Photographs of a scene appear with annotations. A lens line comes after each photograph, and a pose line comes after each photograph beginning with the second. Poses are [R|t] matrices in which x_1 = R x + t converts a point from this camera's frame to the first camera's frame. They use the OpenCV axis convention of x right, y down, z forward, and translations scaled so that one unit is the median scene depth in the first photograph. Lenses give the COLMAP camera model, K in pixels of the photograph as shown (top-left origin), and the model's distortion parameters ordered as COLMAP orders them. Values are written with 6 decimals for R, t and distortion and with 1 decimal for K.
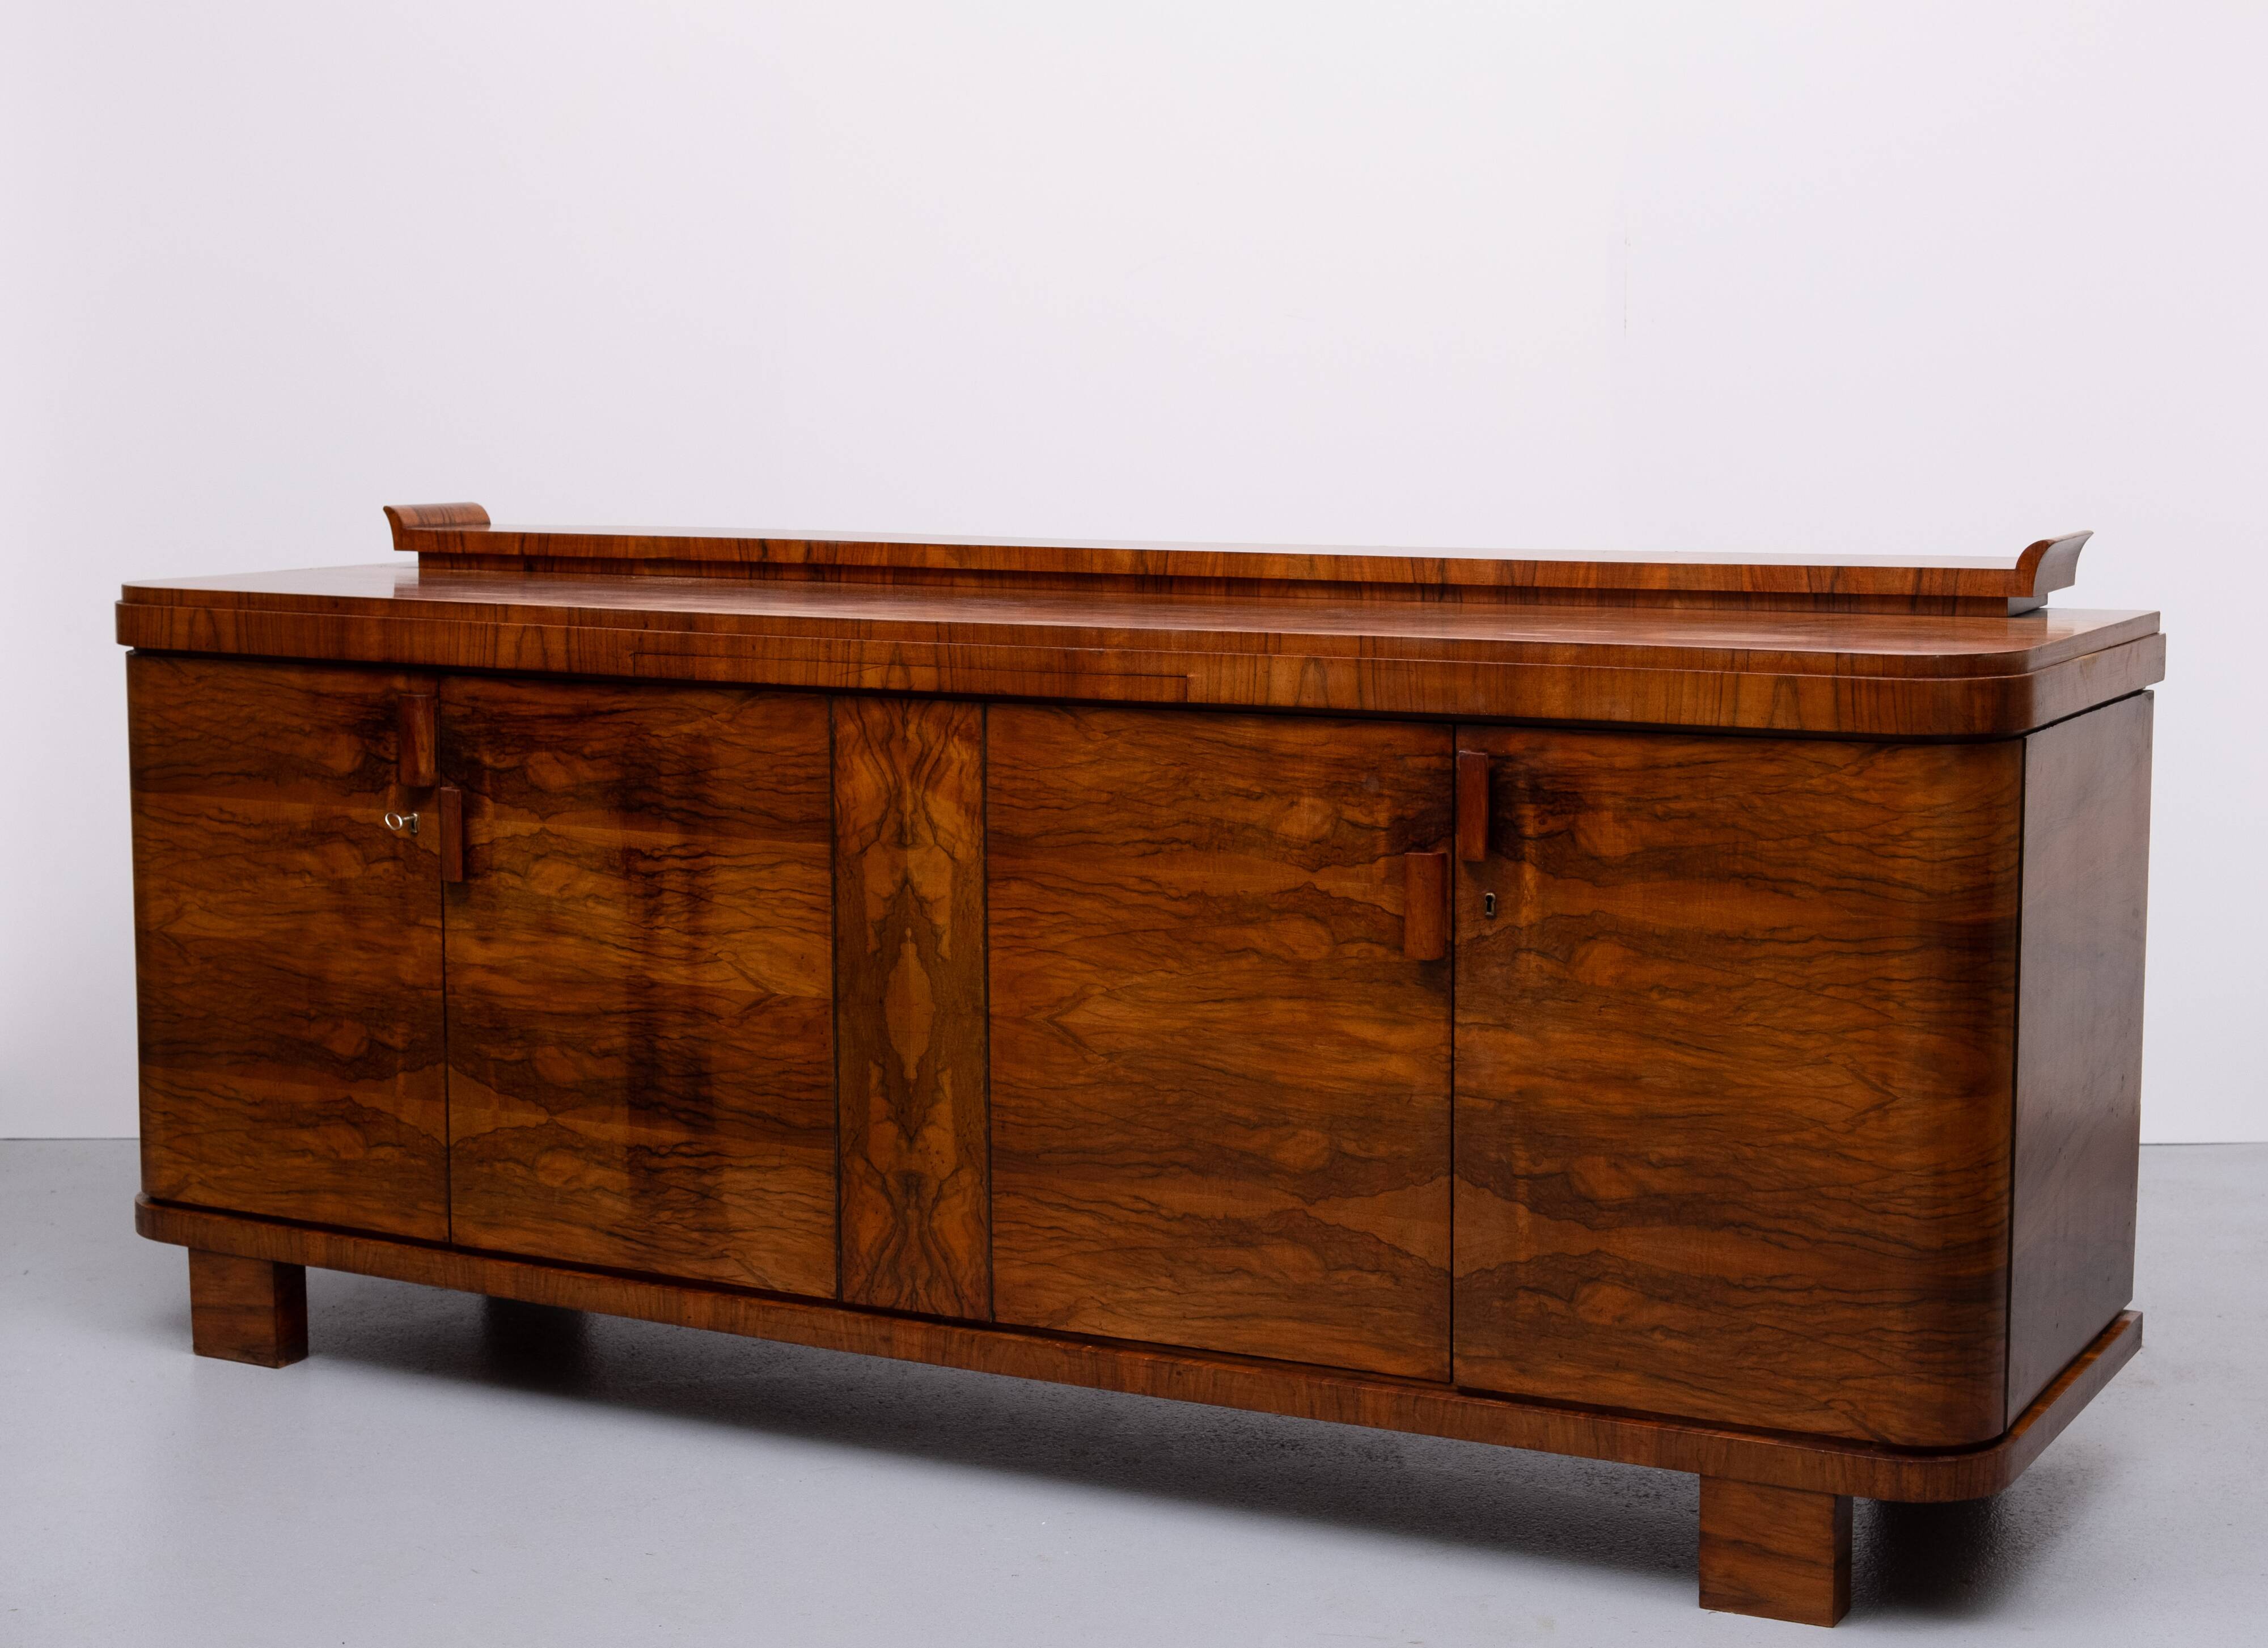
lens RADIAL K [[3520.2, 0, 1177.7], [0, 3520.2, 803.3], [0, 0, 1]] dist [-0.036662, 0.000000]
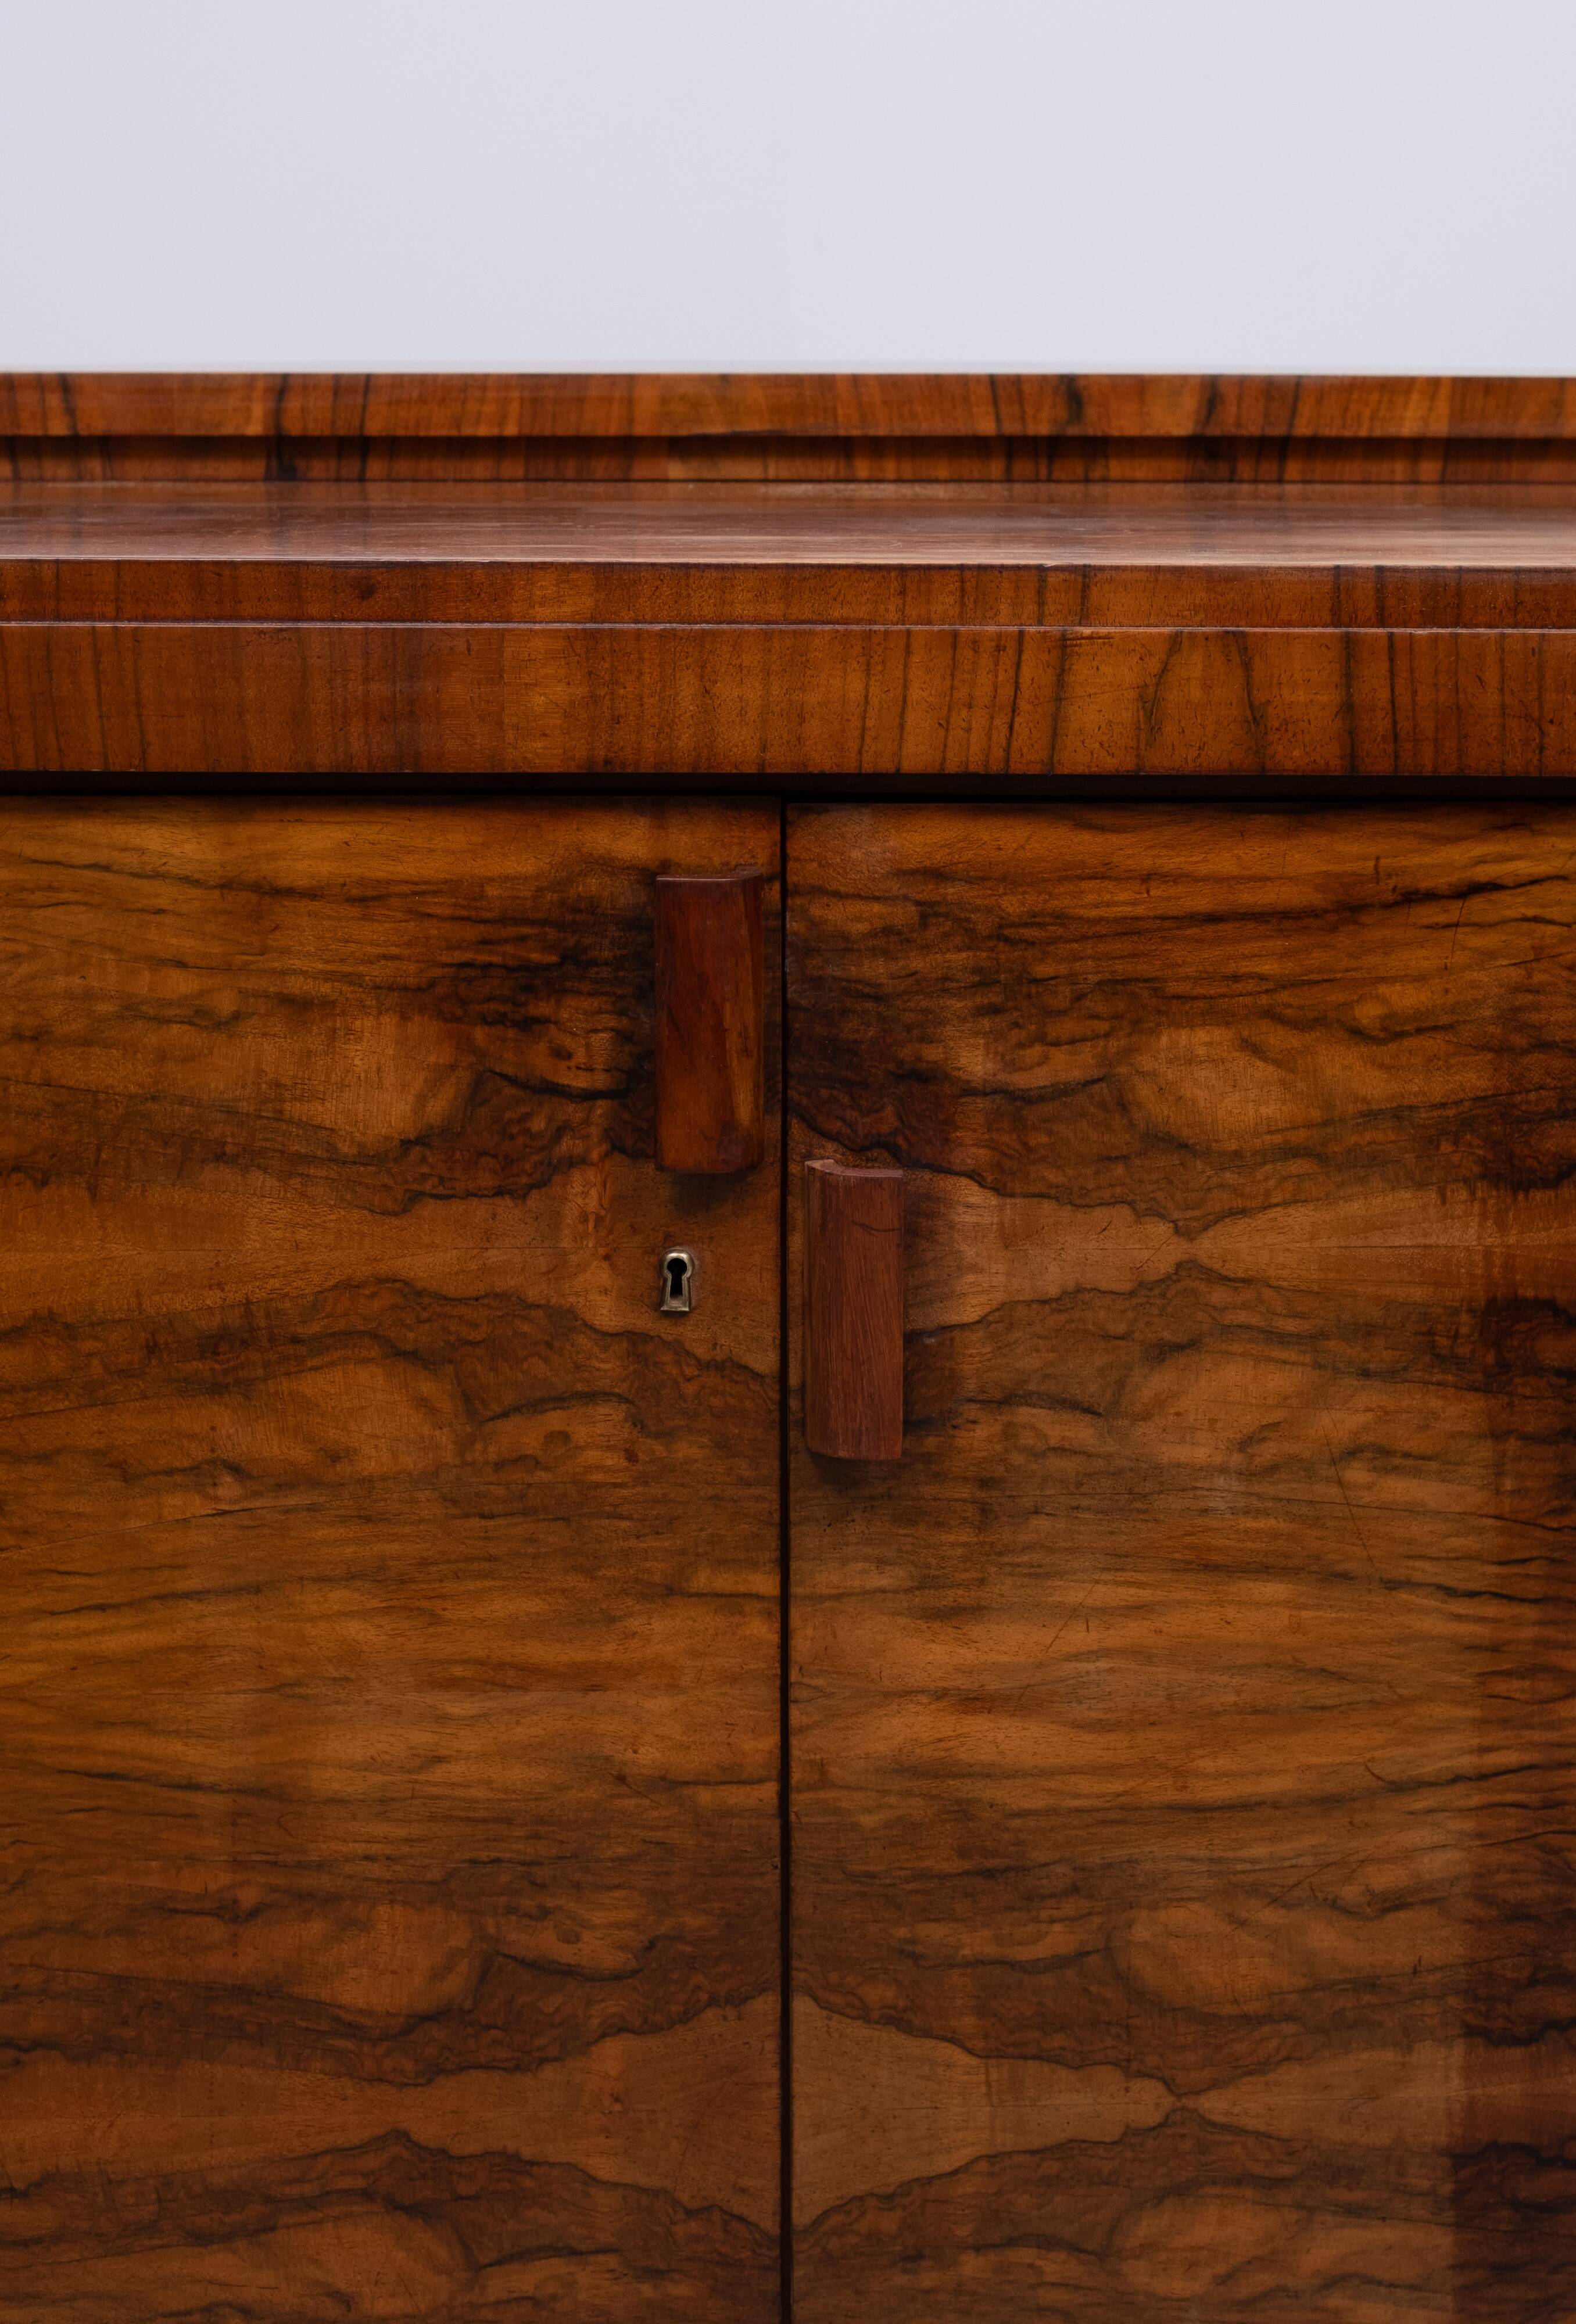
lens RADIAL K [[3534.2, 0, 891.9], [0, 3534.2, 995.6], [0, 0, 1]] dist [-0.017034, 0.000000]
pose [[0.867223, -0.095454, 0.488685, -0.361312], [0.059044, 0.994242, 0.089425, -0.047867], [-0.494407, -0.048697, 0.867866, 0.738459]]
